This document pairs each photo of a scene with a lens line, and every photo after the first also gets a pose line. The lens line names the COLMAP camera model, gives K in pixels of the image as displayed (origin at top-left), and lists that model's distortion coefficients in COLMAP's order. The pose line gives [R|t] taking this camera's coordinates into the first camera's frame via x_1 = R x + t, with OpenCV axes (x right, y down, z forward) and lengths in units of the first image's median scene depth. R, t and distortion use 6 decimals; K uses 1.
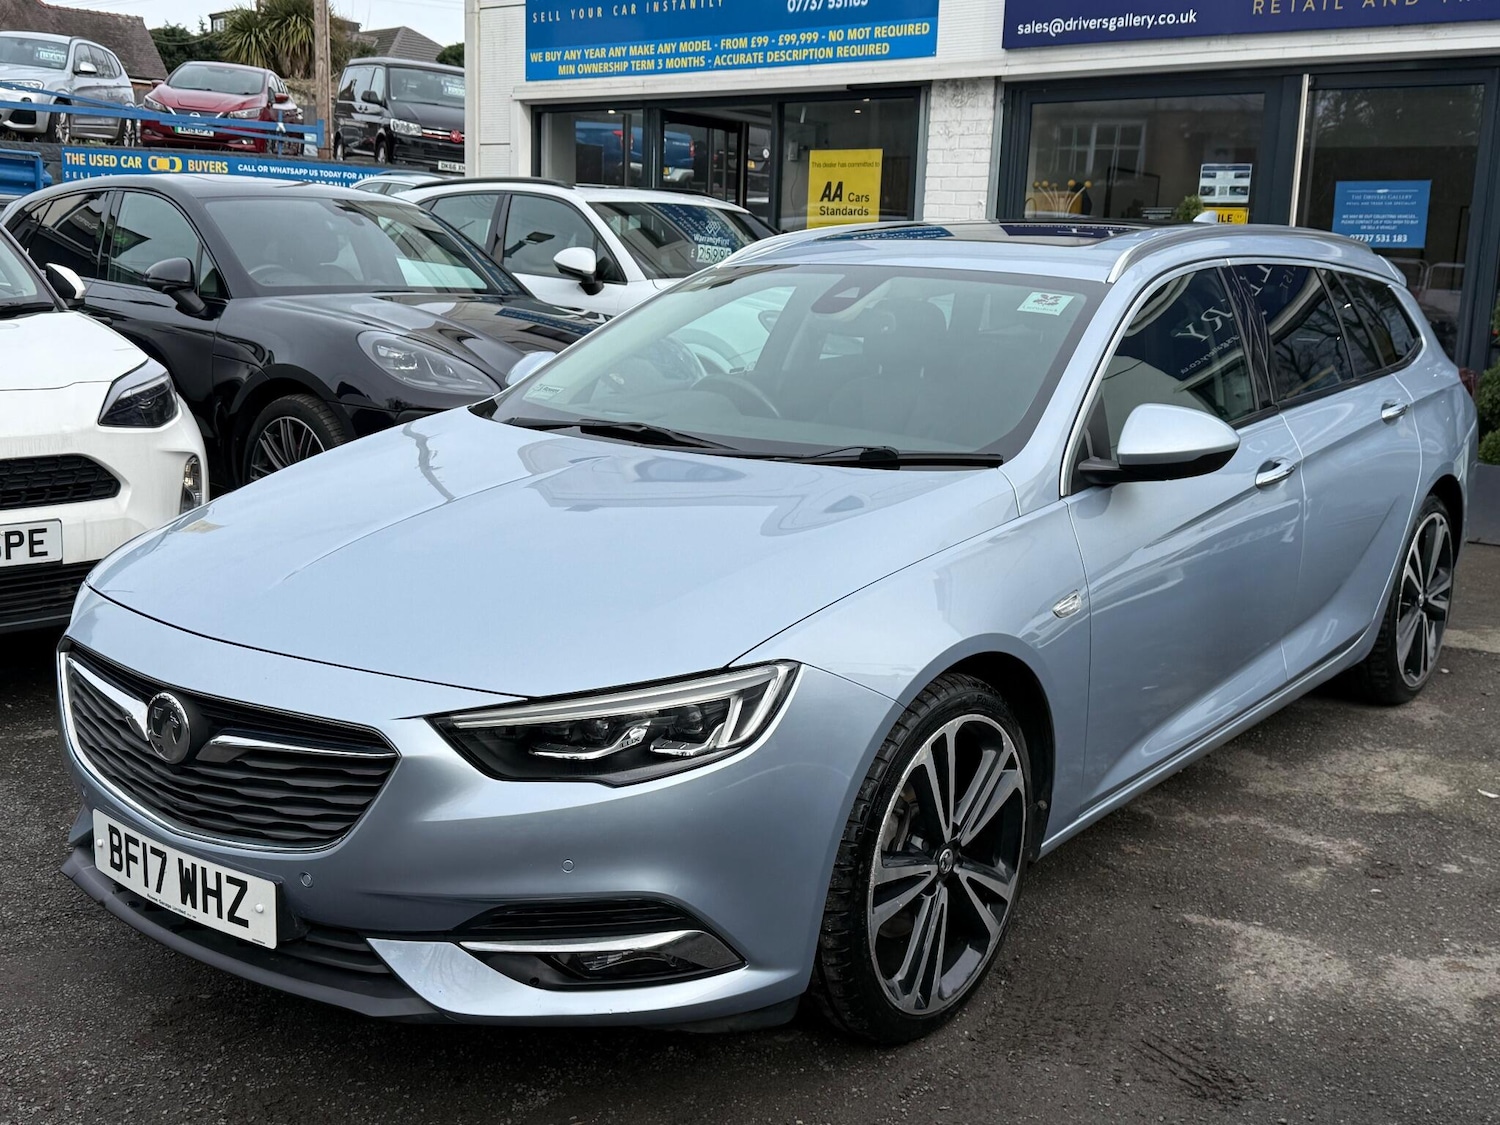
lens RADIAL K [[1612.7, 0, 753.3], [0, 1612.7, 566.8], [0, 0, 1]] dist [0.207829, -0.490547]
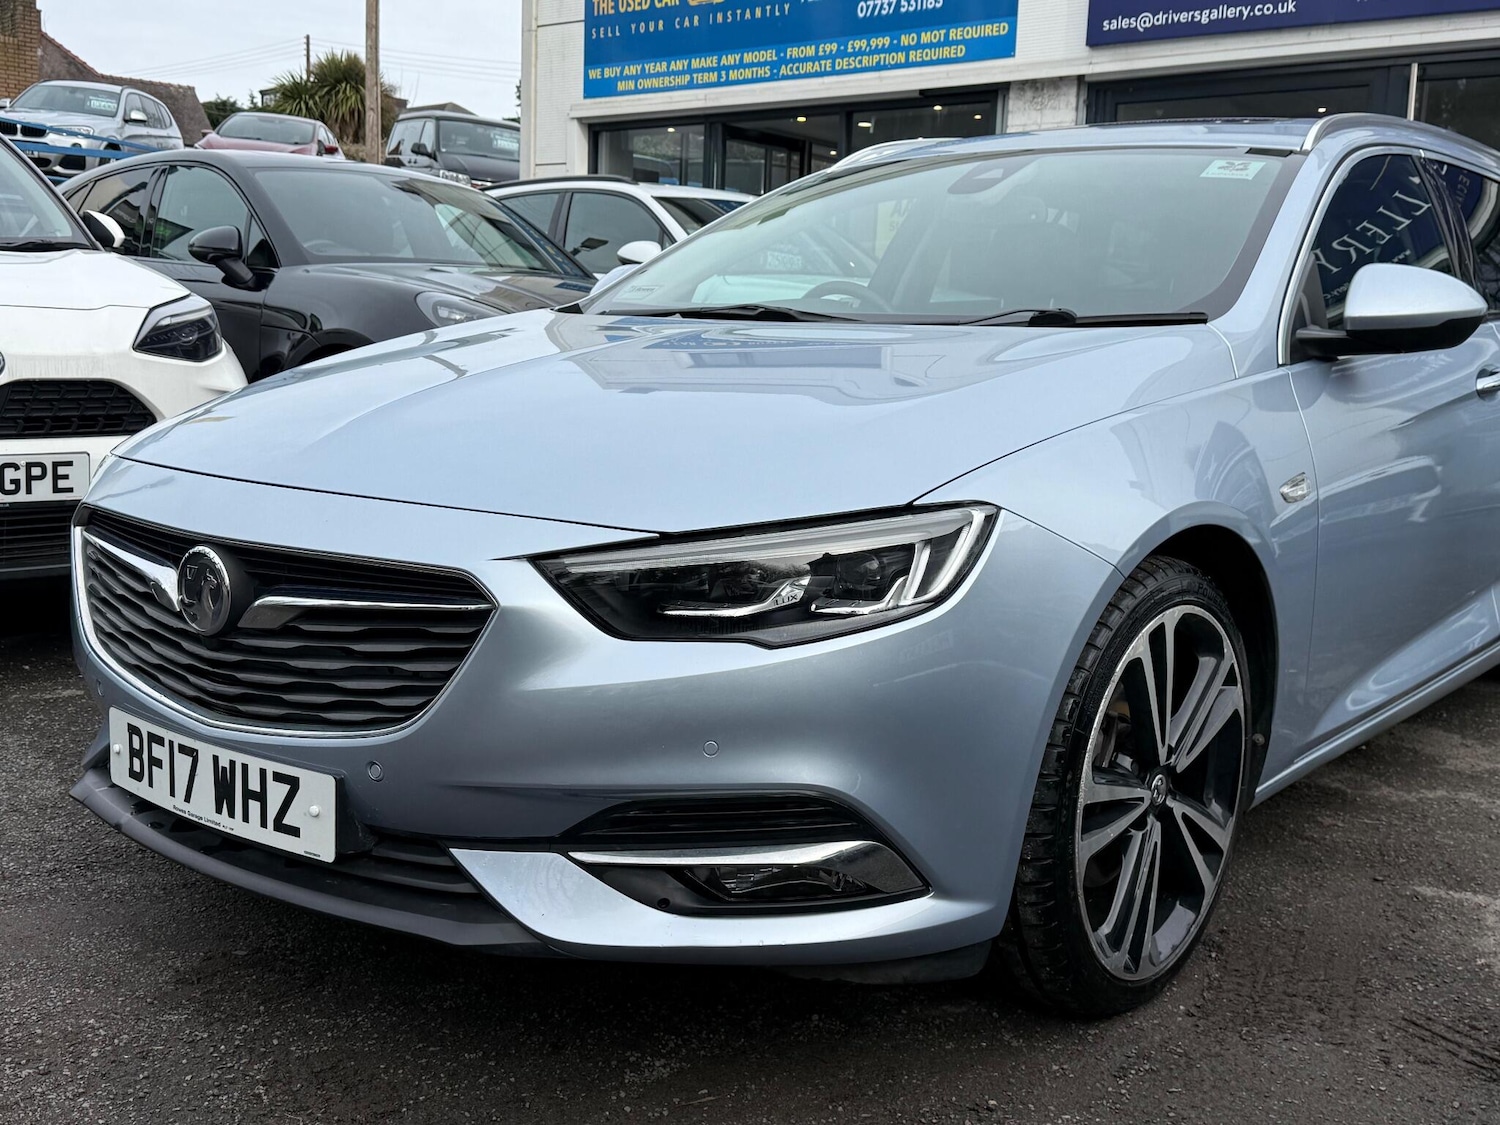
lens RADIAL K [[1612.7, 0, 753.3], [0, 1612.7, 566.8], [0, 0, 1]] dist [0.207829, -0.490547]
pose [[0.999748, 0.006441, -0.021526, -0.042922], [-0.007447, 0.998867, -0.046998, 0.073806], [0.021199, 0.047147, 0.998663, 0.124612]]
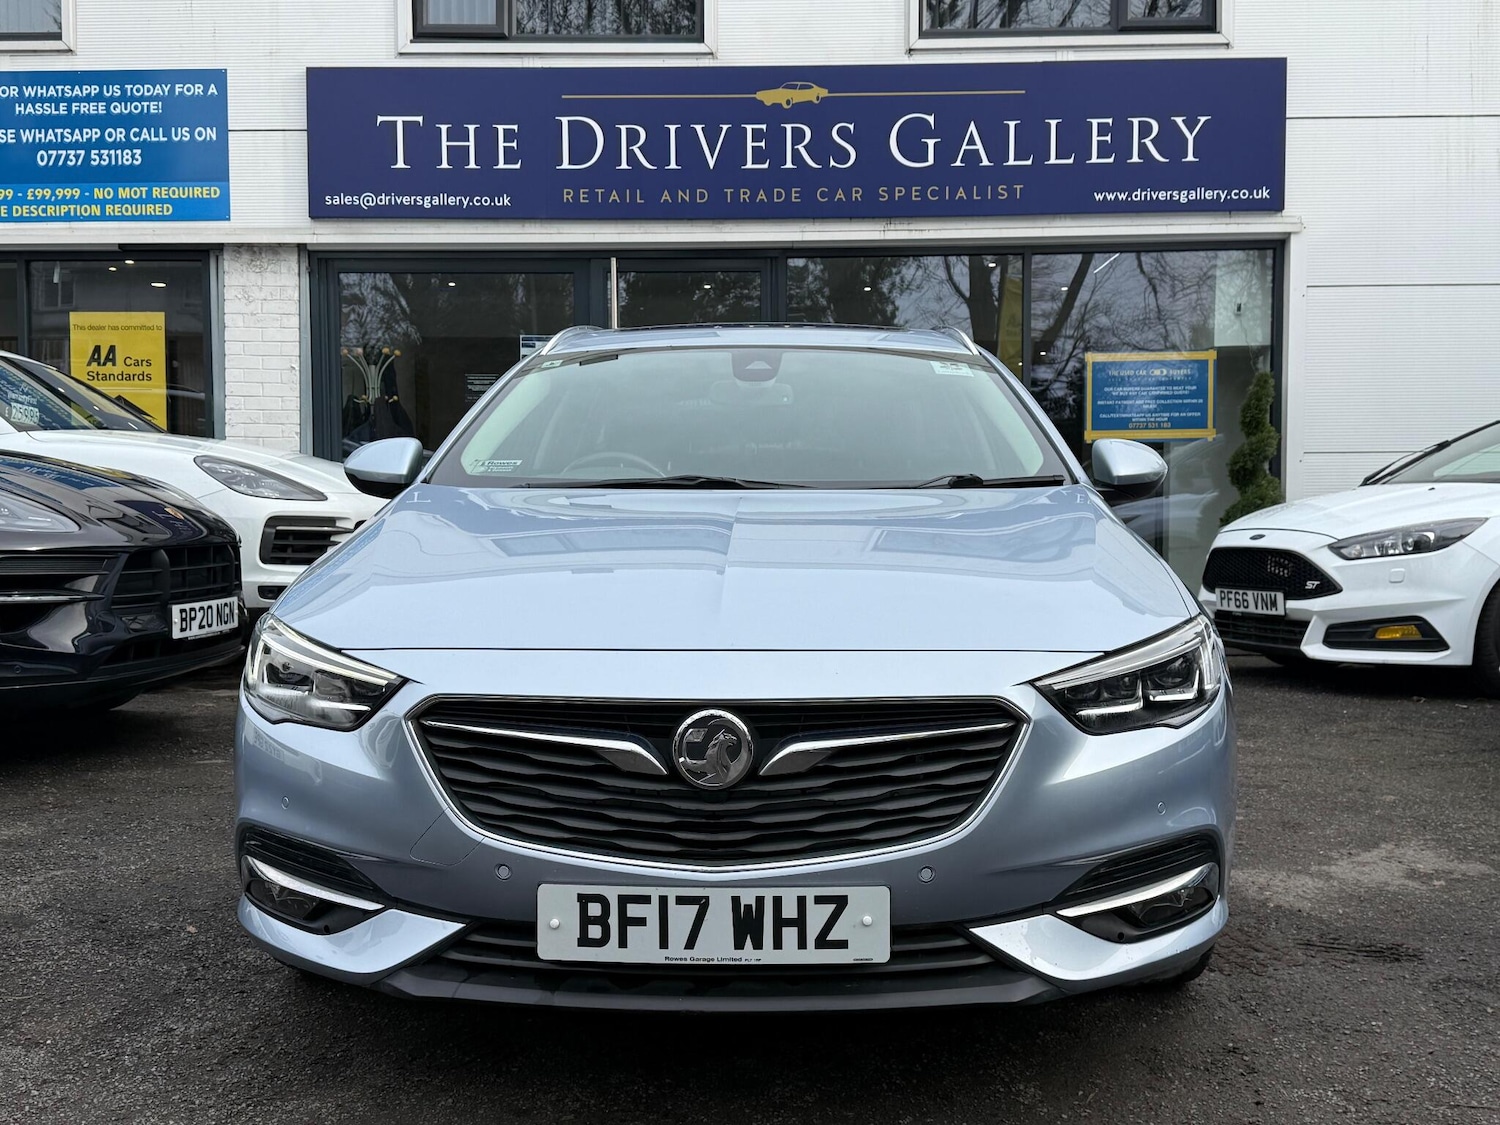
lens RADIAL K [[1612.7, 0, 753.3], [0, 1612.7, 566.8], [0, 0, 1]] dist [0.207829, -0.490547]
pose [[0.806921, -0.057254, 0.587877, -0.515880], [0.135680, 0.986643, -0.090145, 0.049702], [-0.574864, 0.152503, 0.803912, 0.157053]]
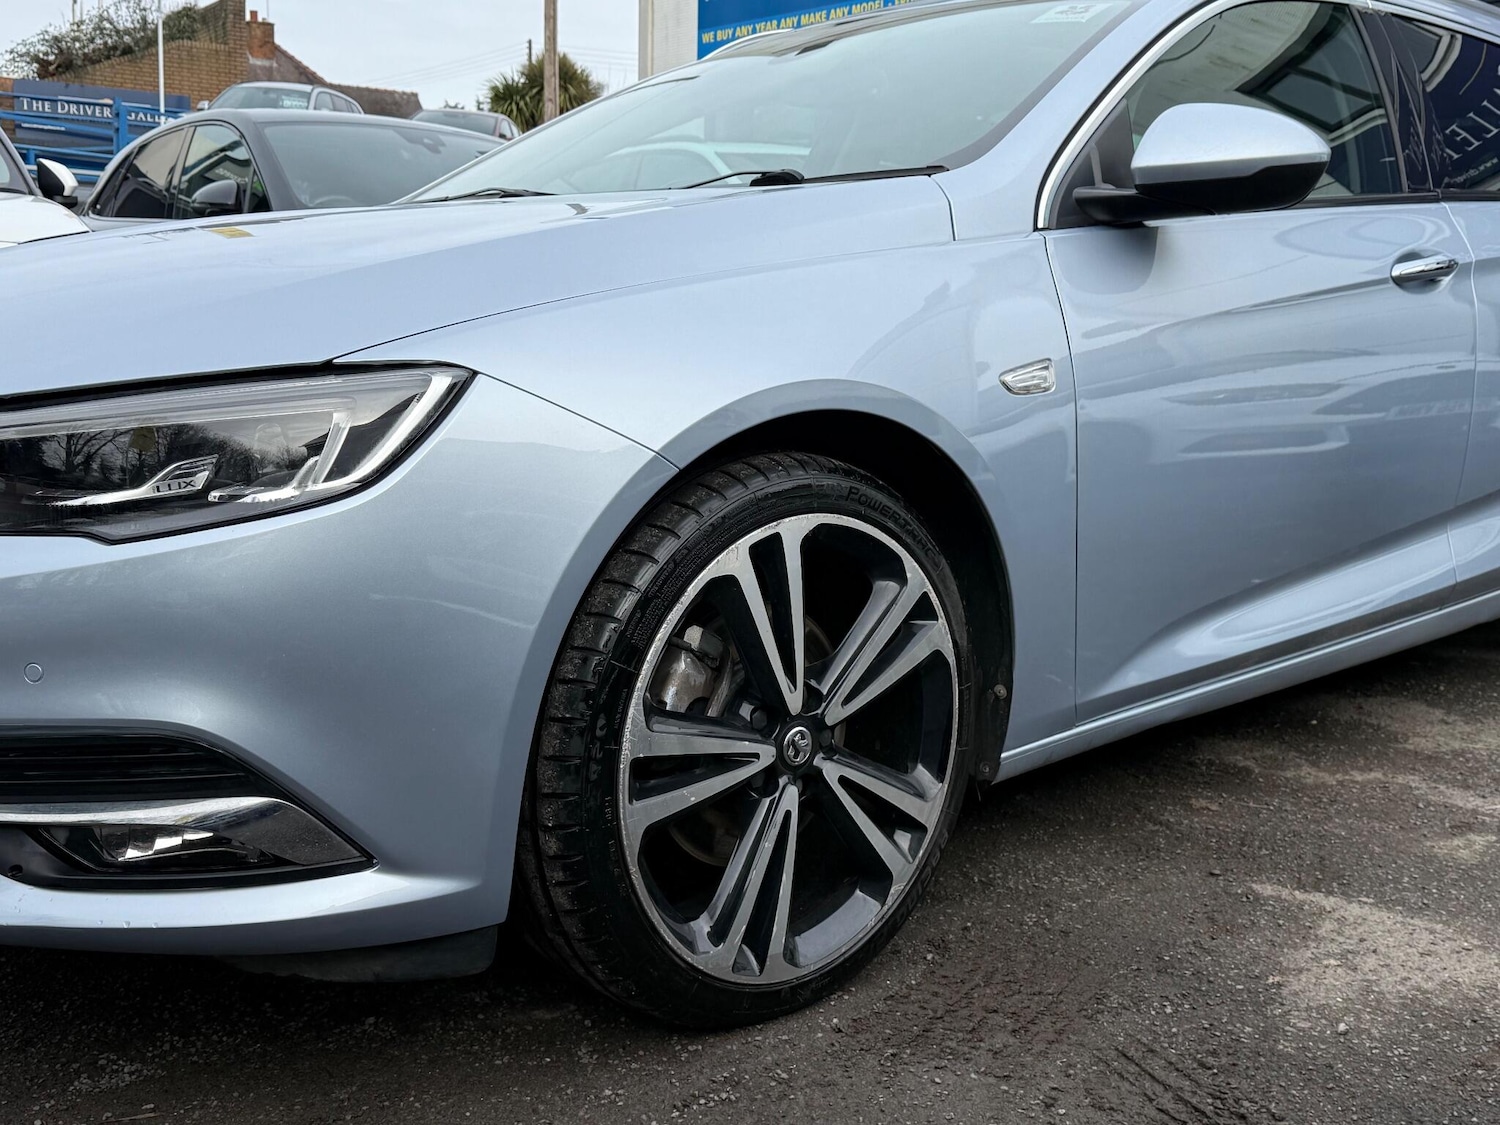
lens RADIAL K [[1612.7, 0, 753.3], [0, 1612.7, 566.8], [0, 0, 1]] dist [0.207829, -0.490547]
pose [[0.986693, 0.008301, -0.162383, 0.135961], [-0.015377, 0.998984, -0.042365, 0.091923], [0.161866, 0.044298, 0.985818, 0.244517]]
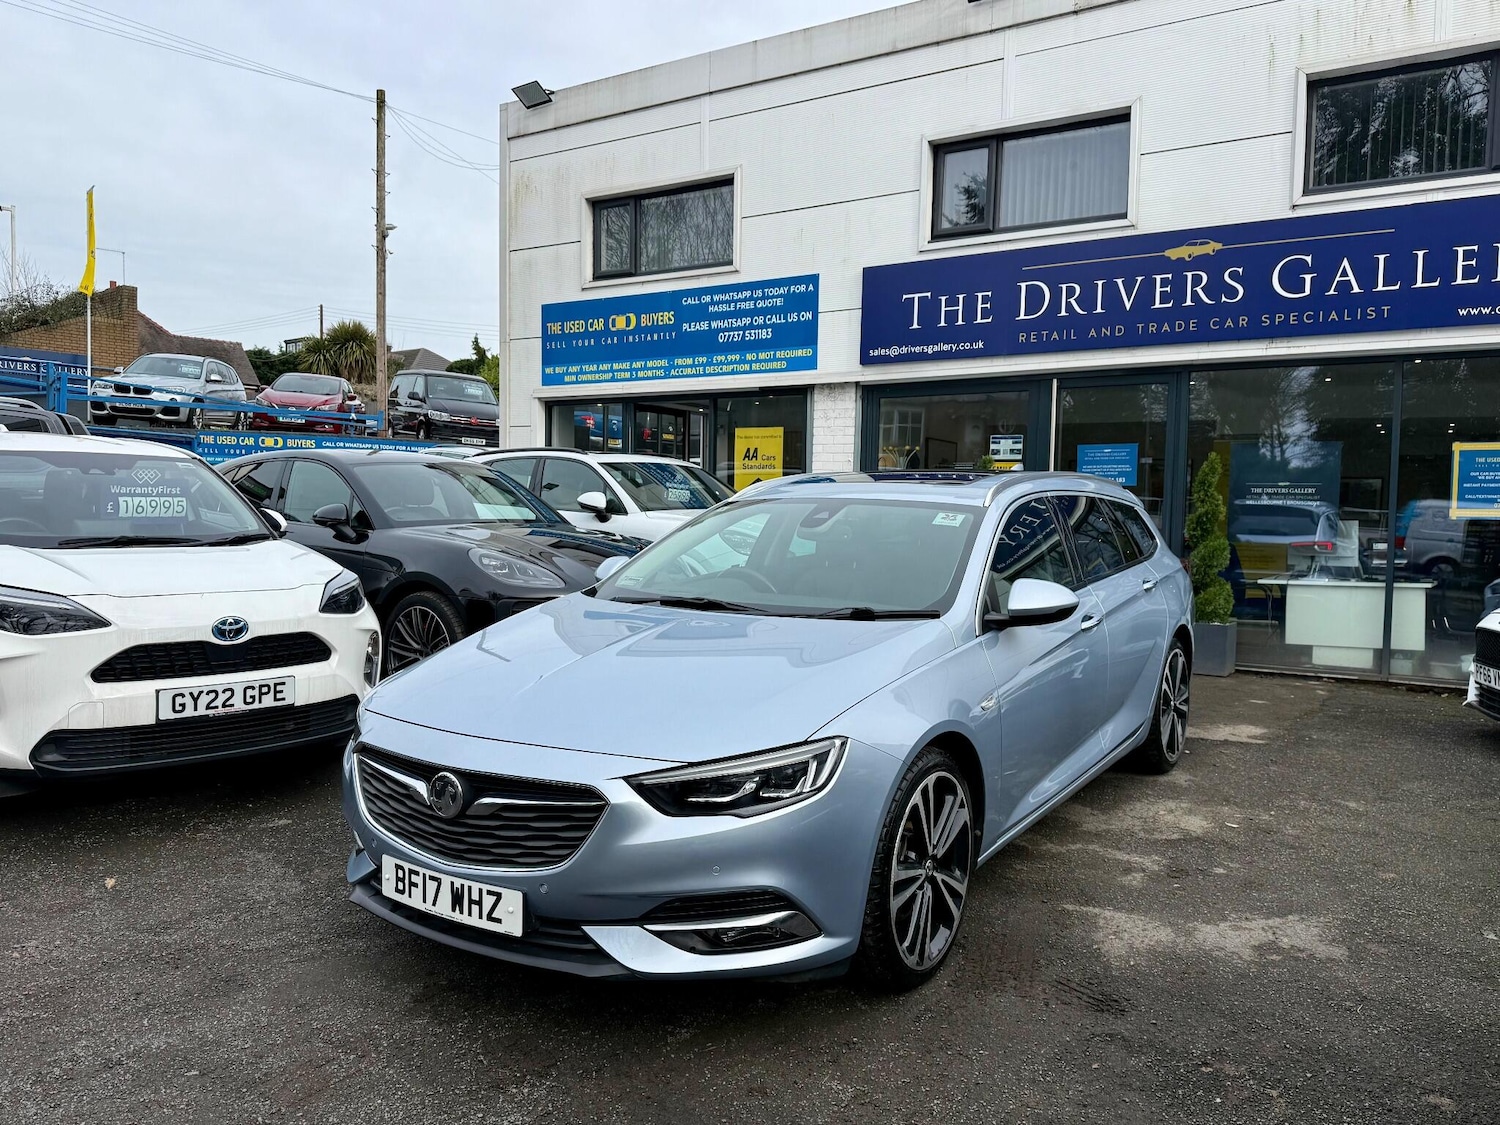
lens RADIAL K [[1125.3, 0, 753.8], [0, 1125.3, 563.4], [0, 0, 1]] dist [0.191984, -0.423445]
pose [[0.996559, -0.020363, 0.080343, -0.088740], [0.030598, 0.991264, -0.128291, 0.017005], [-0.077029, 0.130308, 0.988477, -0.077549]]
